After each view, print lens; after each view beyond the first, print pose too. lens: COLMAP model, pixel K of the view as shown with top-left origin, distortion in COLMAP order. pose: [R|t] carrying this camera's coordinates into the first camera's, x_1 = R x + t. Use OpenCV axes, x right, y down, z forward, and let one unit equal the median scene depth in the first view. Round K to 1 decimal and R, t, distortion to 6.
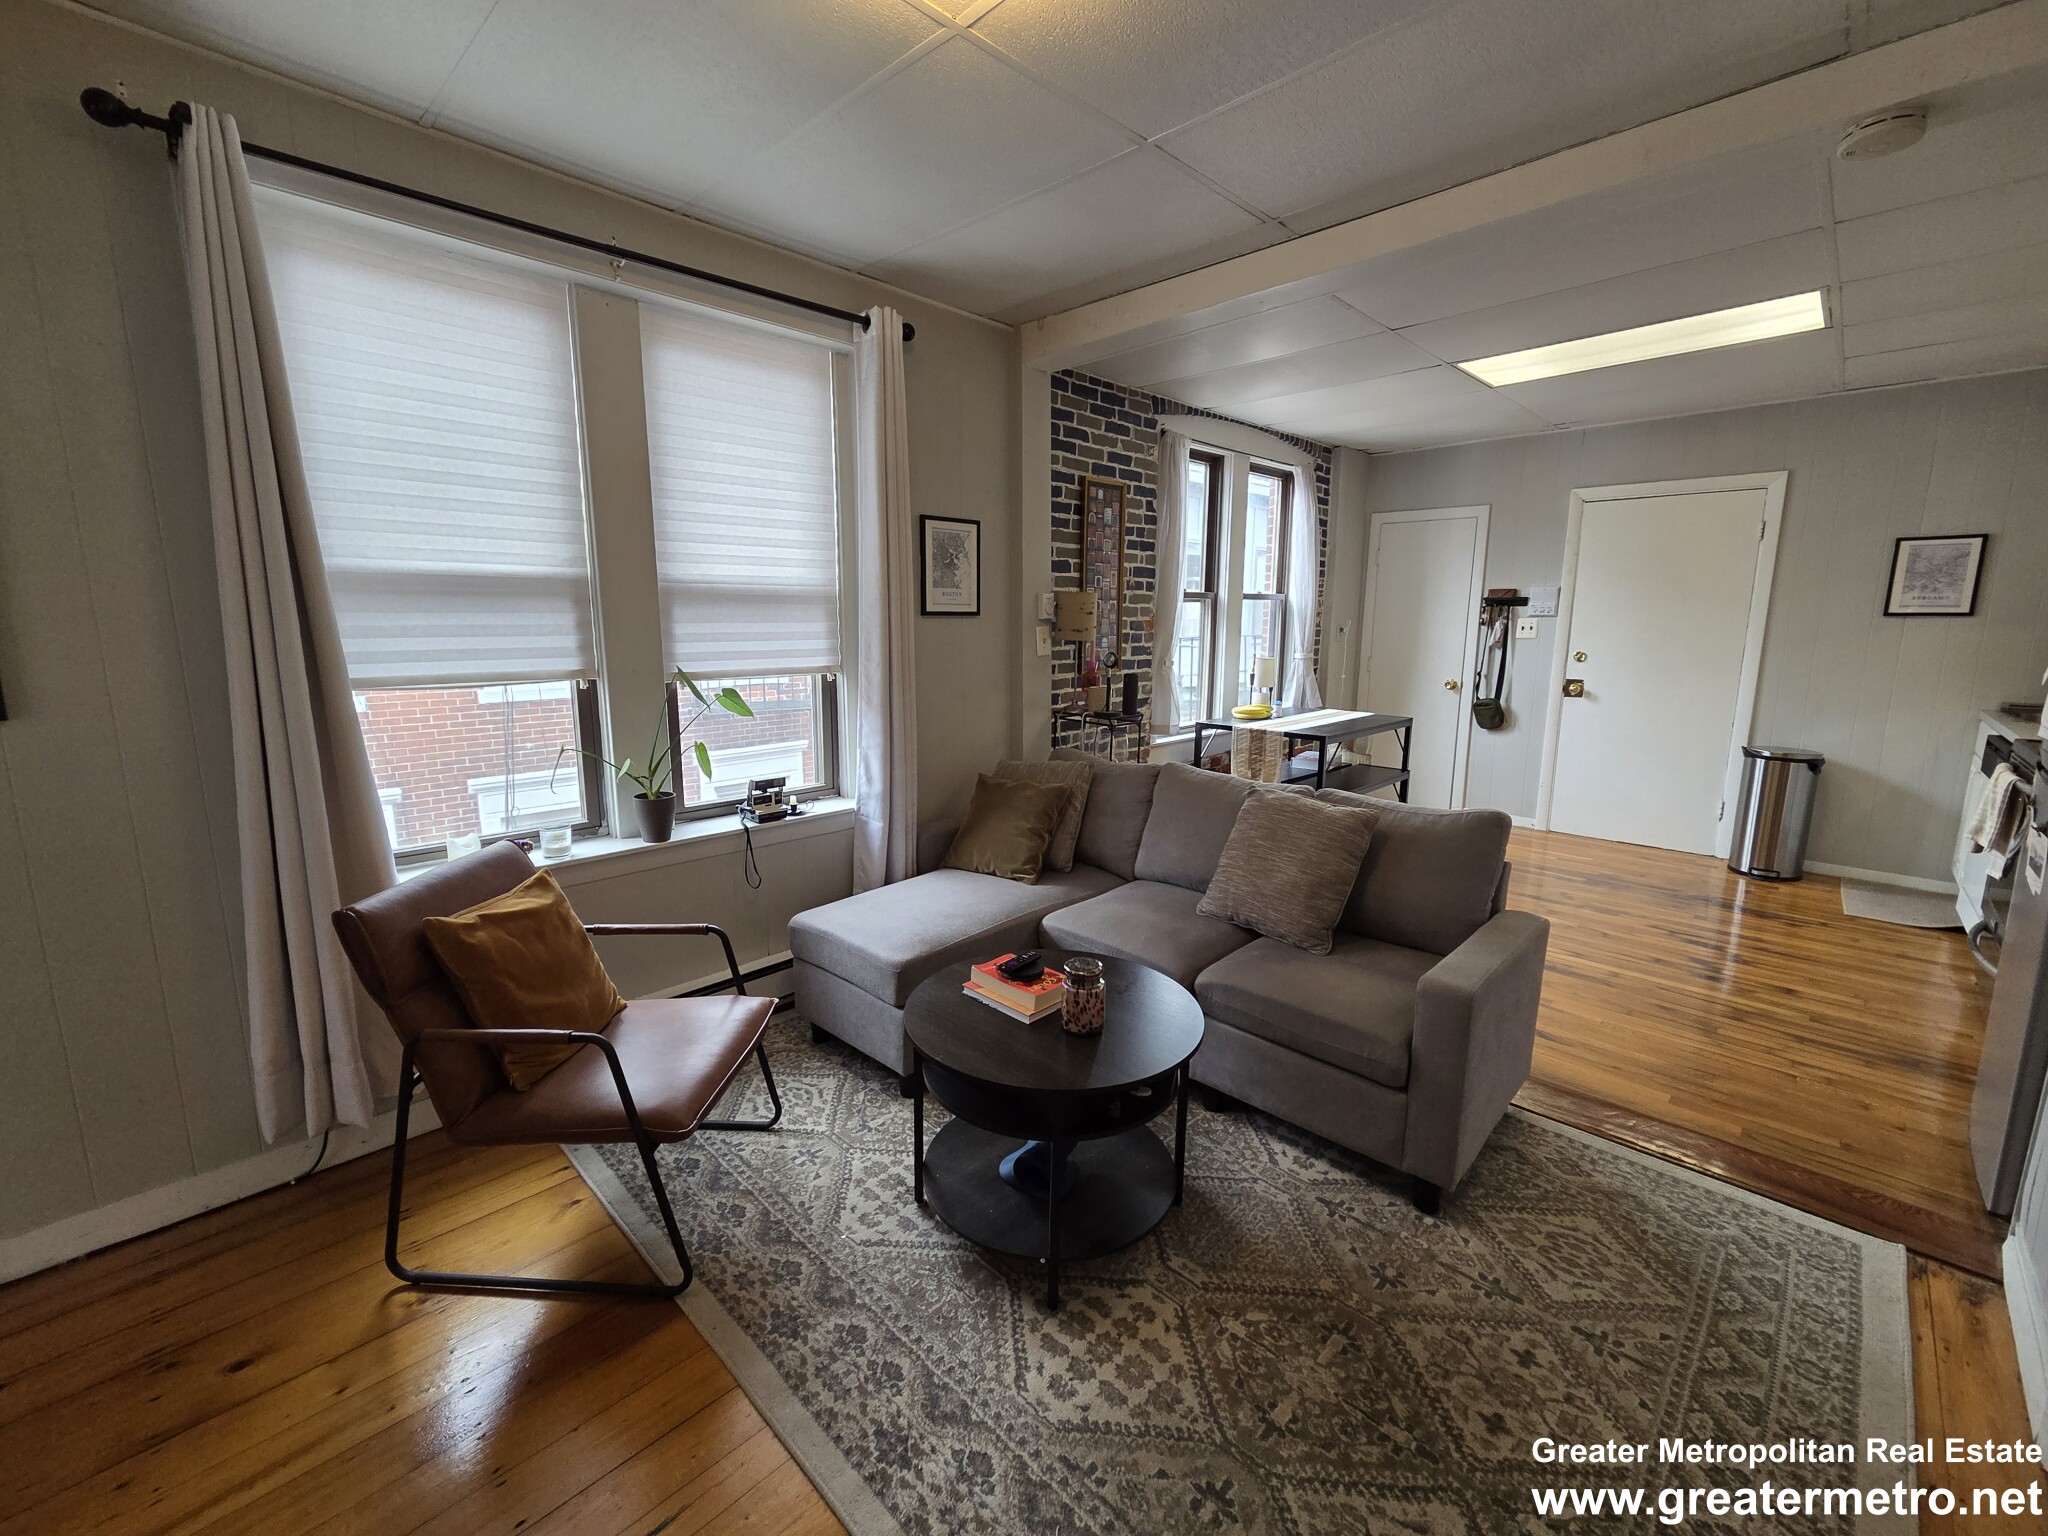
lens RADIAL K [[837.1, 0, 1017.7], [0, 837.1, 757.9], [0, 0, 1]] dist [0.002563, 0.000298]
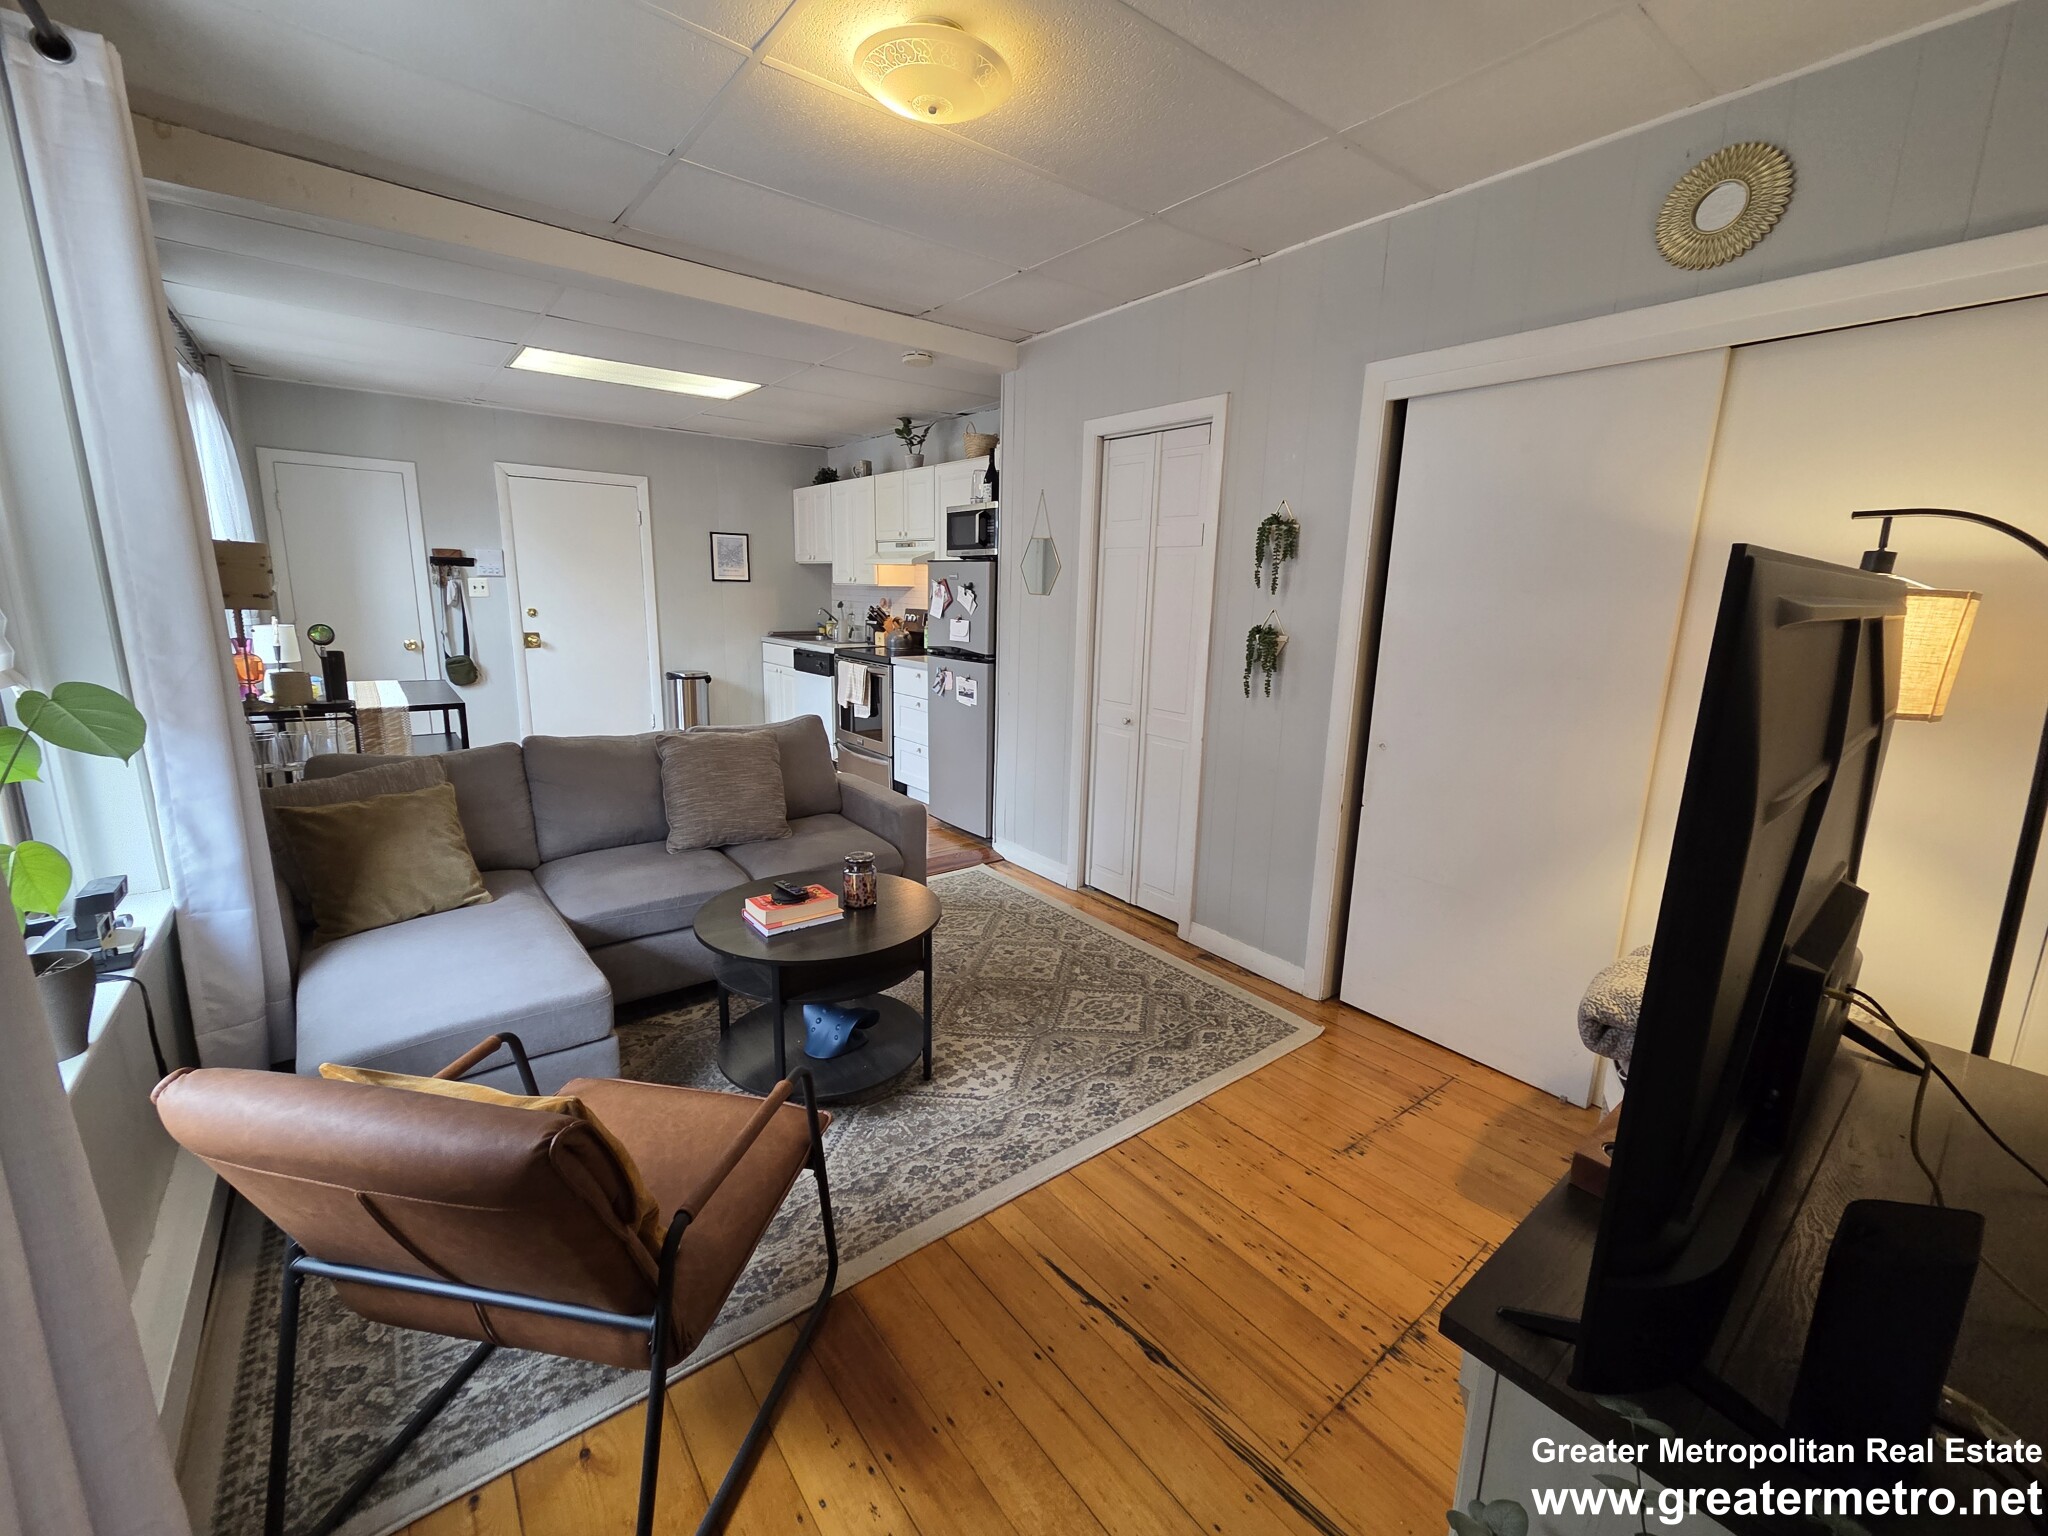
lens RADIAL K [[837.1, 0, 1017.7], [0, 837.1, 757.9], [0, 0, 1]] dist [0.002563, 0.000298]
pose [[0.127024, -0.198481, 0.971838, -0.521212], [0.143195, 0.973181, 0.180039, -0.048322], [-0.981509, 0.116293, 0.152039, 0.242897]]
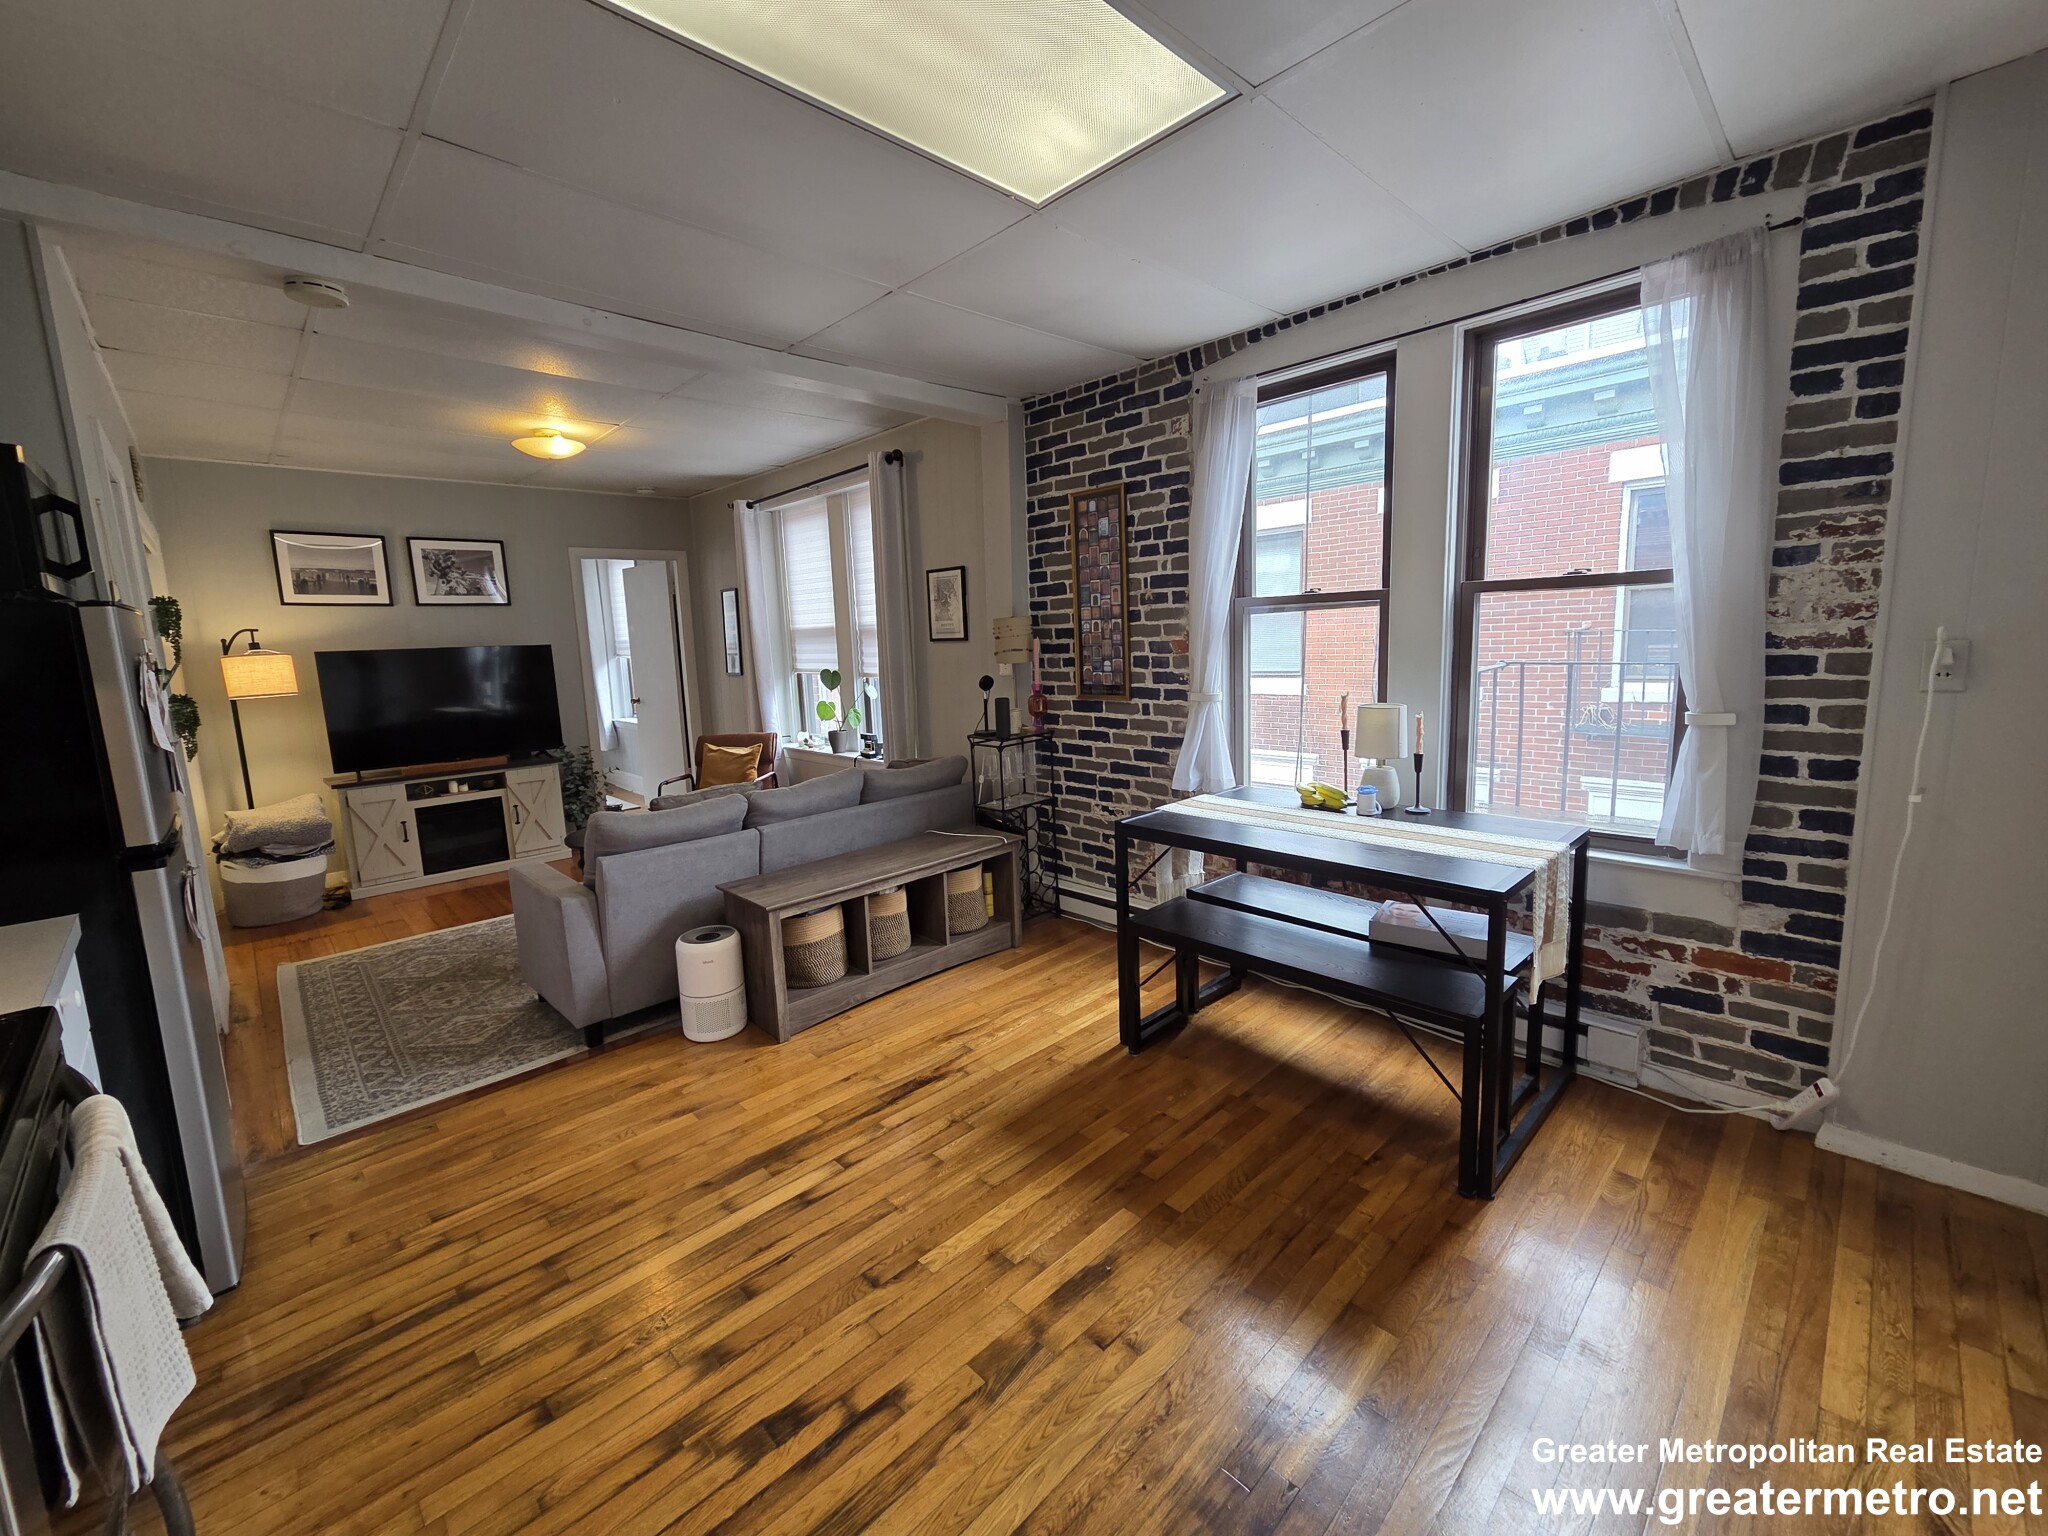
lens RADIAL K [[835.4, 0, 1025.5], [0, 835.4, 761.6], [0, 0, 1]] dist [0.003434, 0.000348]
pose [[-0.020214, 0.152228, -0.988139, 1.047561], [-0.132382, 0.979231, 0.153563, -0.169000], [0.990993, 0.133916, 0.000359, 0.956490]]
